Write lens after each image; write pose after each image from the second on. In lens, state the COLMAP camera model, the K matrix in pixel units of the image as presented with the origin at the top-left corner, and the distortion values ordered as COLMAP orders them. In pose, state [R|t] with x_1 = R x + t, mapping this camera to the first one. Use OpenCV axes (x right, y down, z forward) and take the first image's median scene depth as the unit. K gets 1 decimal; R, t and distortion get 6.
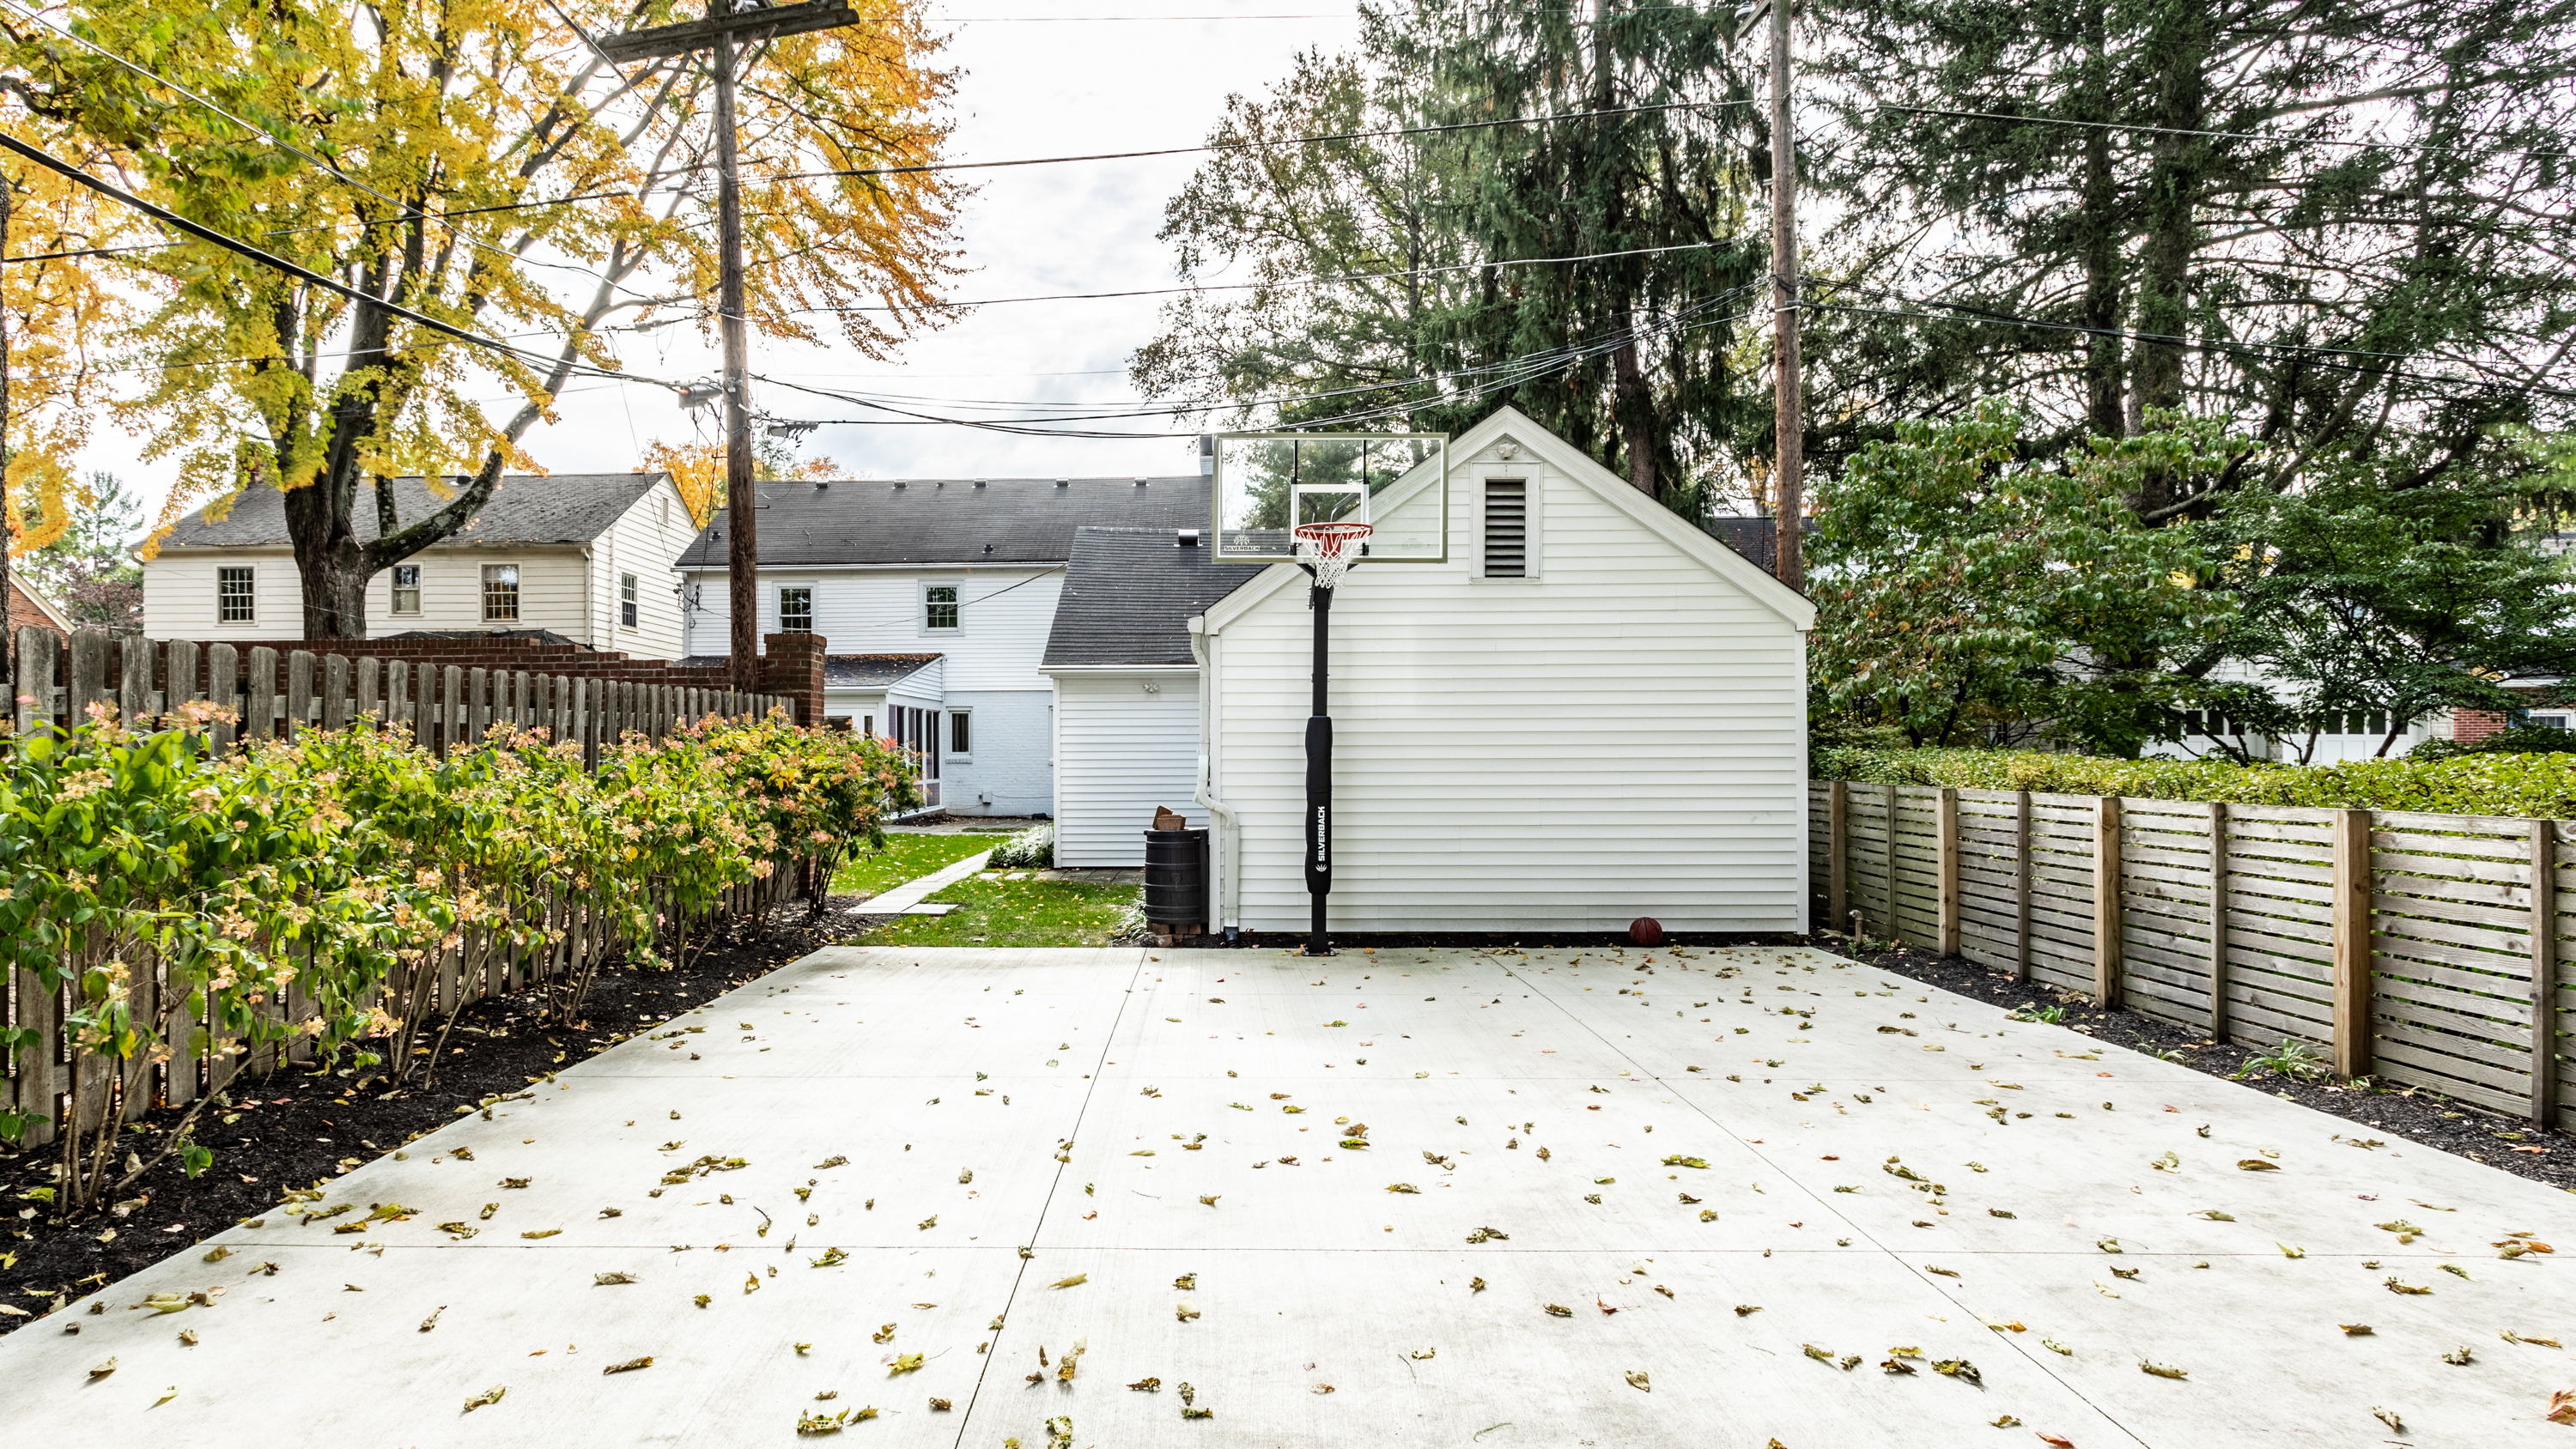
lens RADIAL K [[1461.6, 0, 1184.3], [0, 1461.6, 770.1], [0, 0, 1]] dist [-0.005397, 0.004828]
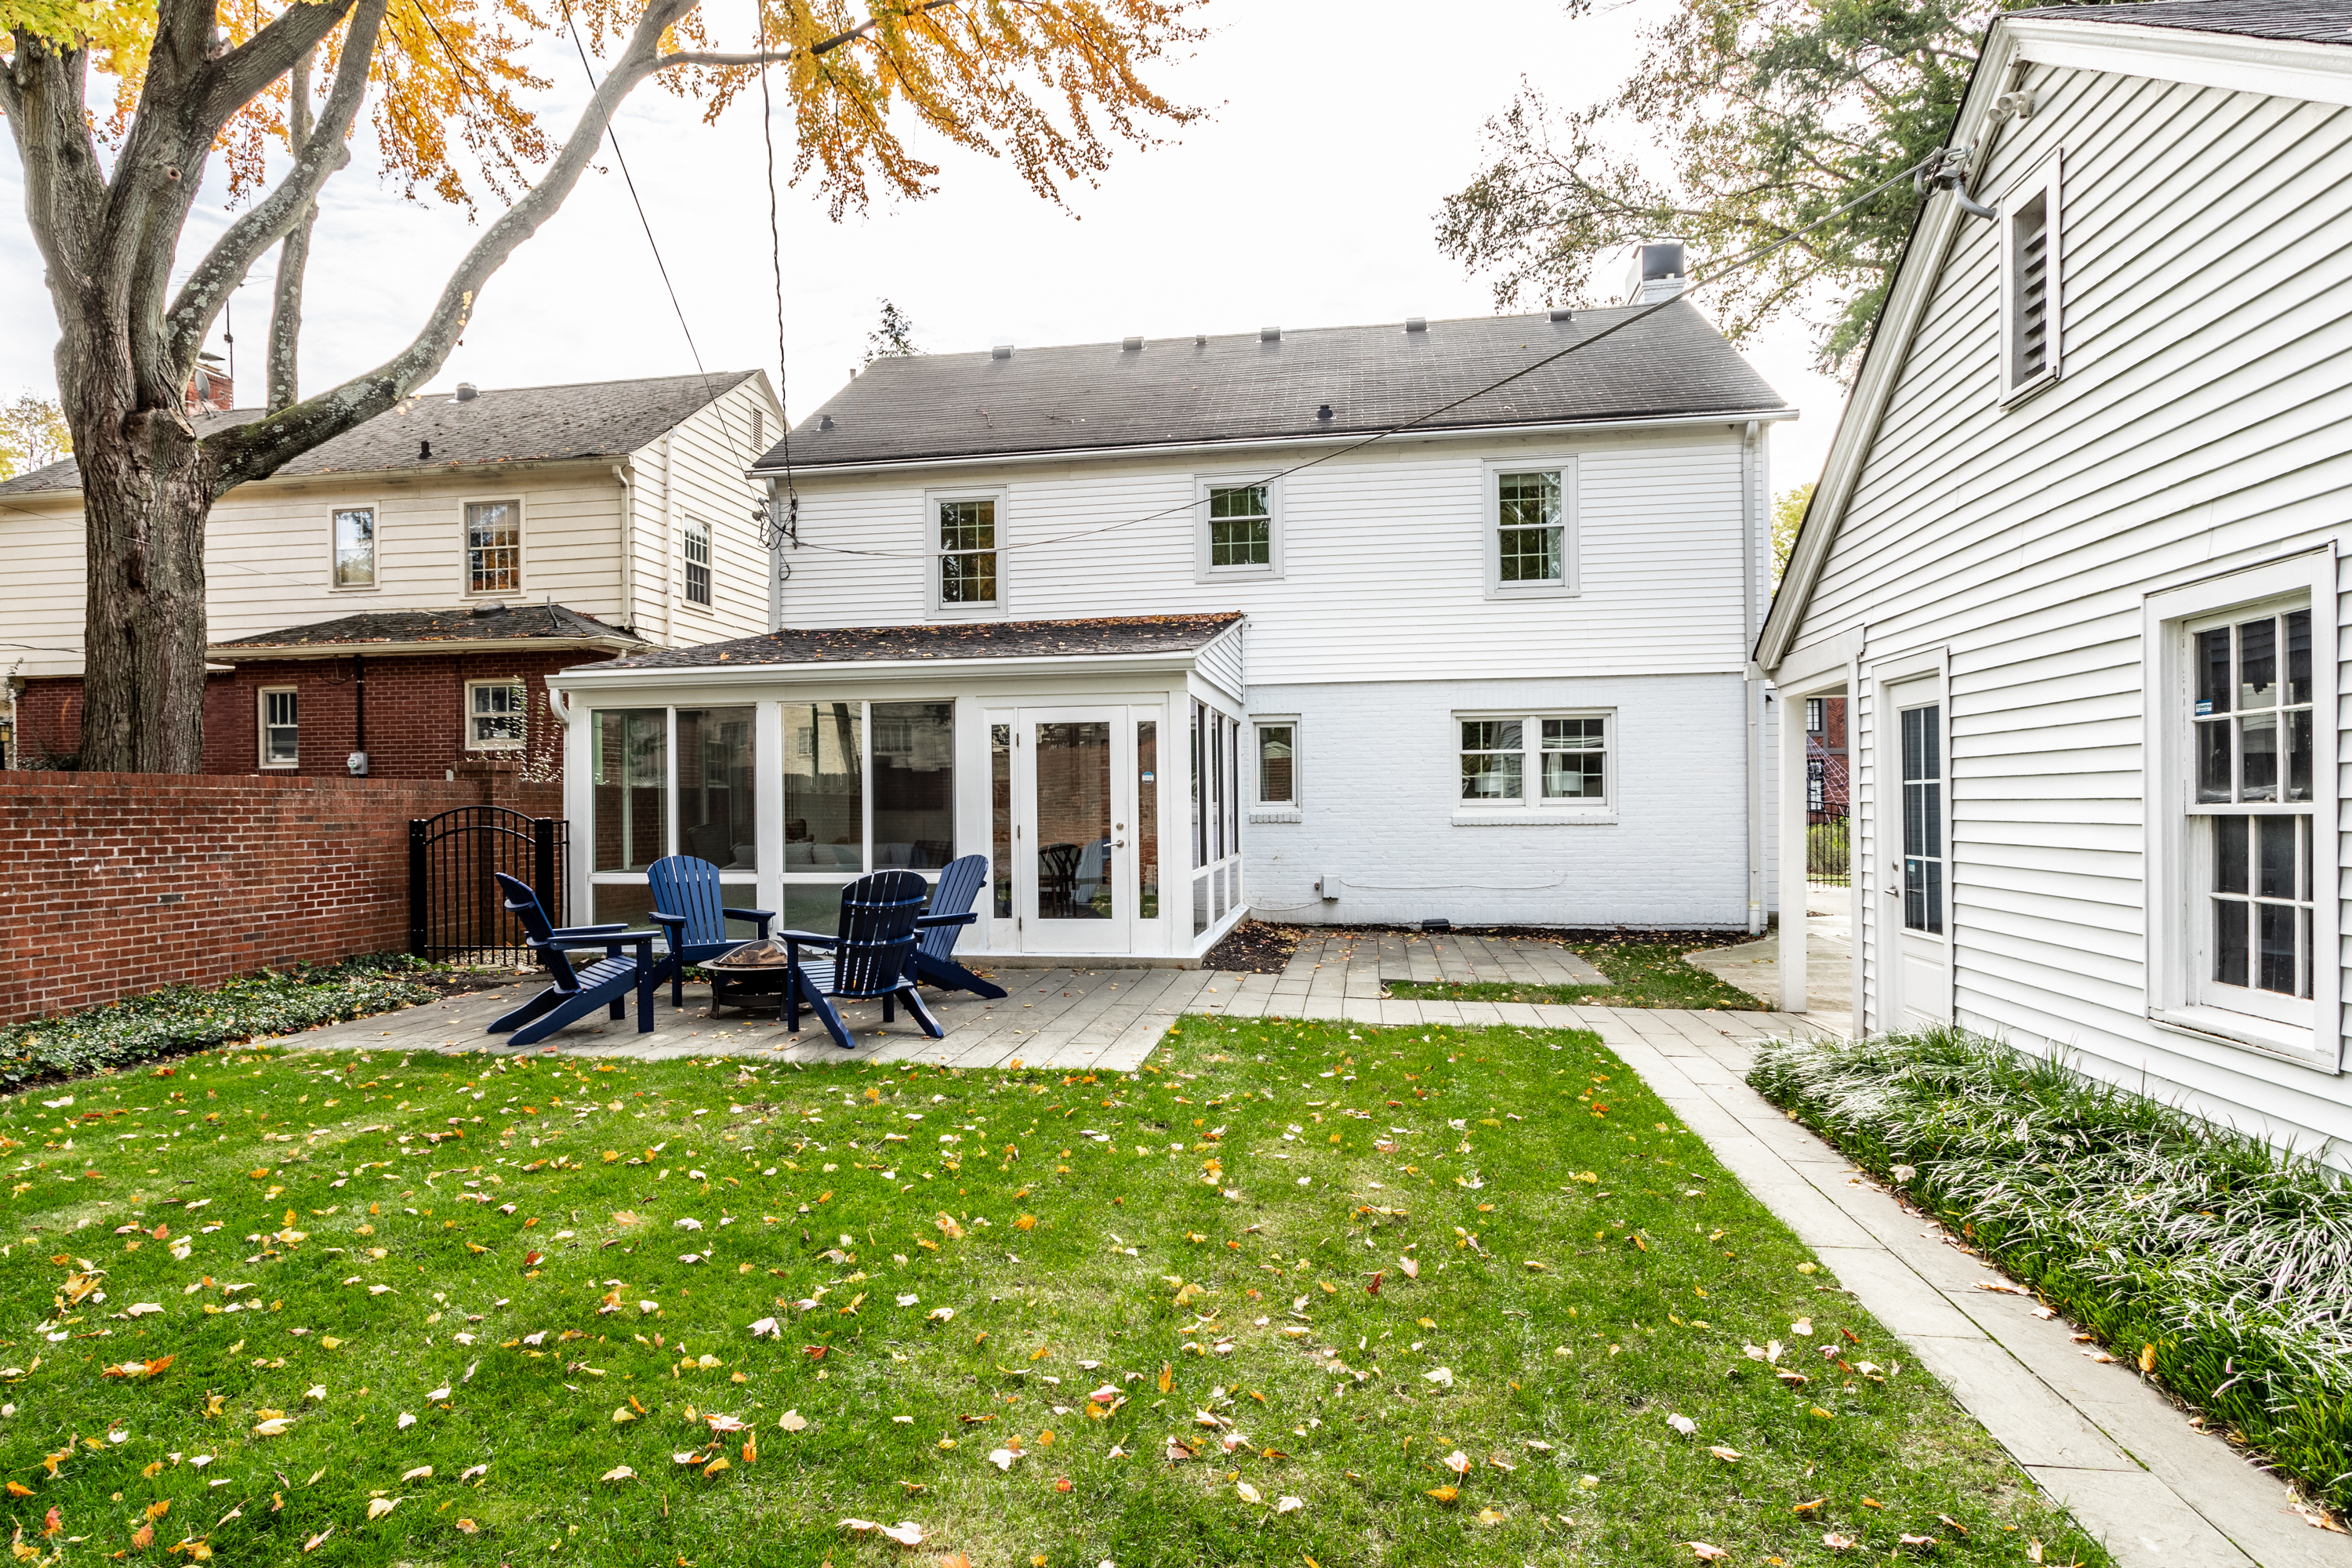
lens RADIAL K [[1419.0, 0, 1094.9], [0, 1419.0, 810.6], [0, 0, 1]] dist [-0.003649, 0.003489]
pose [[0.989836, -0.007183, -0.142029, -0.133624], [0.006735, 0.999971, -0.003639, -0.006720], [0.142051, 0.002645, 0.989856, 0.447560]]
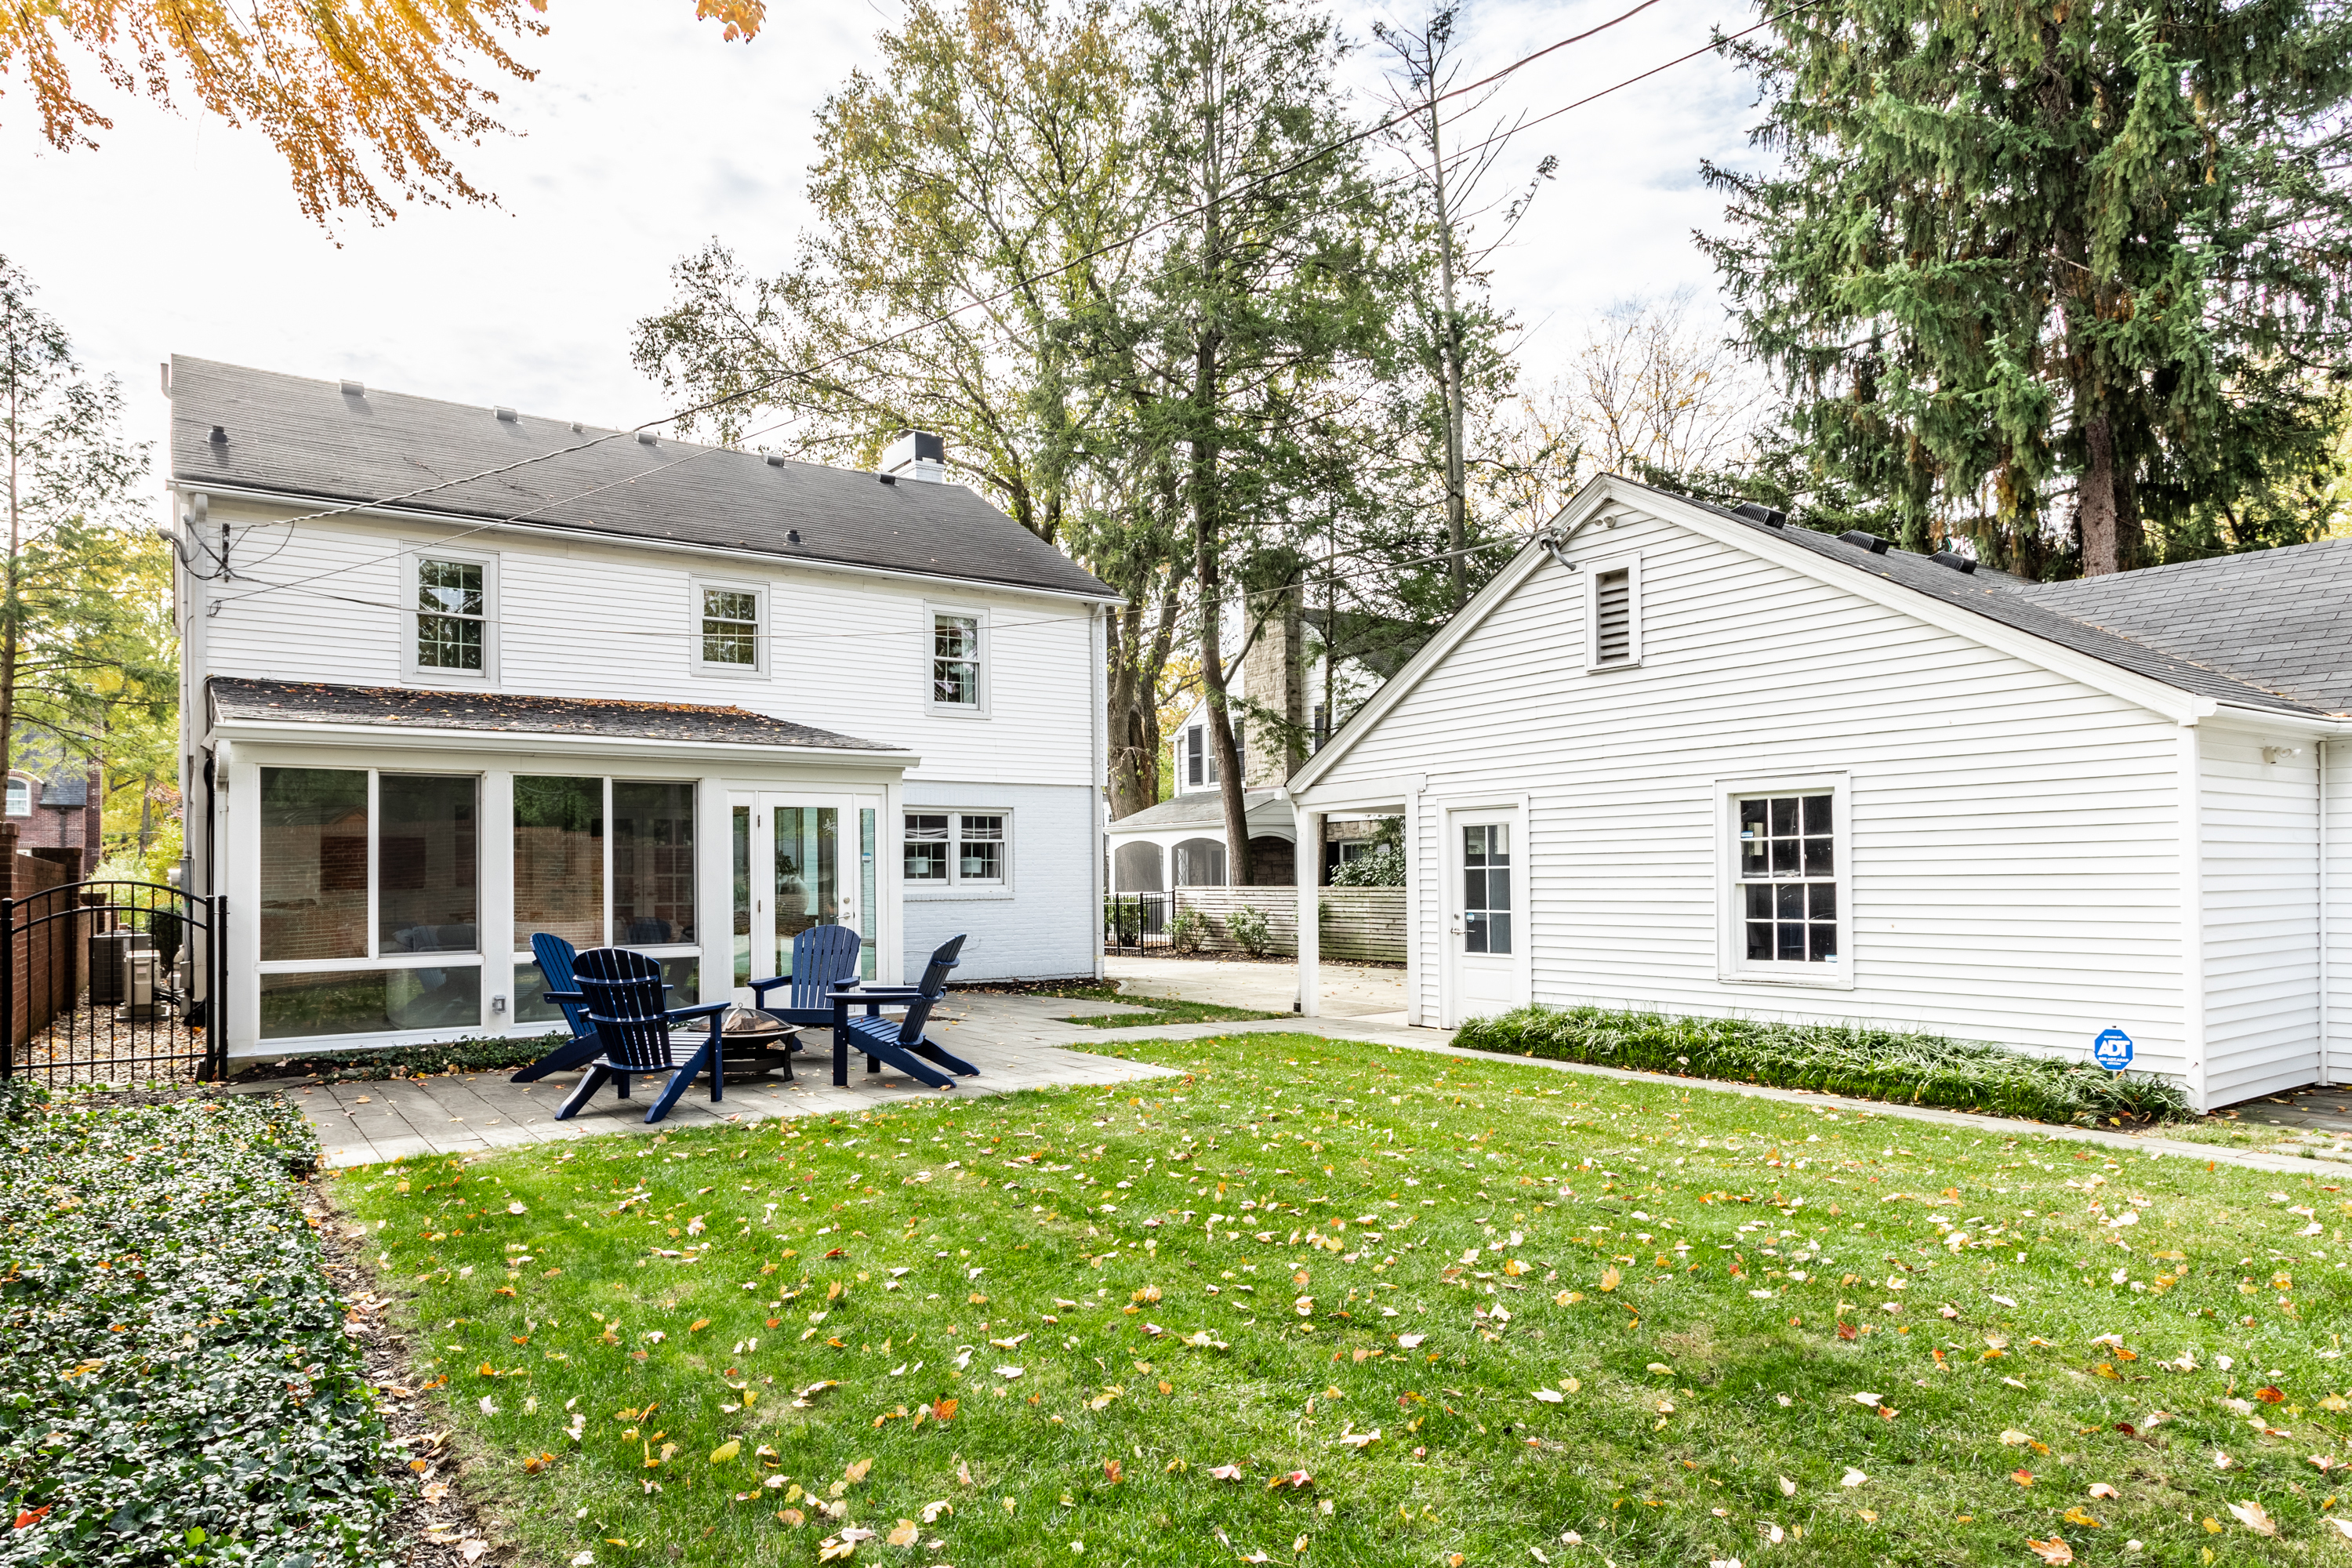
lens RADIAL K [[1403.0, 0, 1048.1], [0, 1403.0, 859.4], [0, 0, 1]] dist [-0.004437, 0.003664]
pose [[0.812368, 0.004436, 0.583128, -0.353147], [0.010980, 0.999677, -0.022902, -0.005938], [-0.583041, 0.025007, 0.812057, 0.443649]]
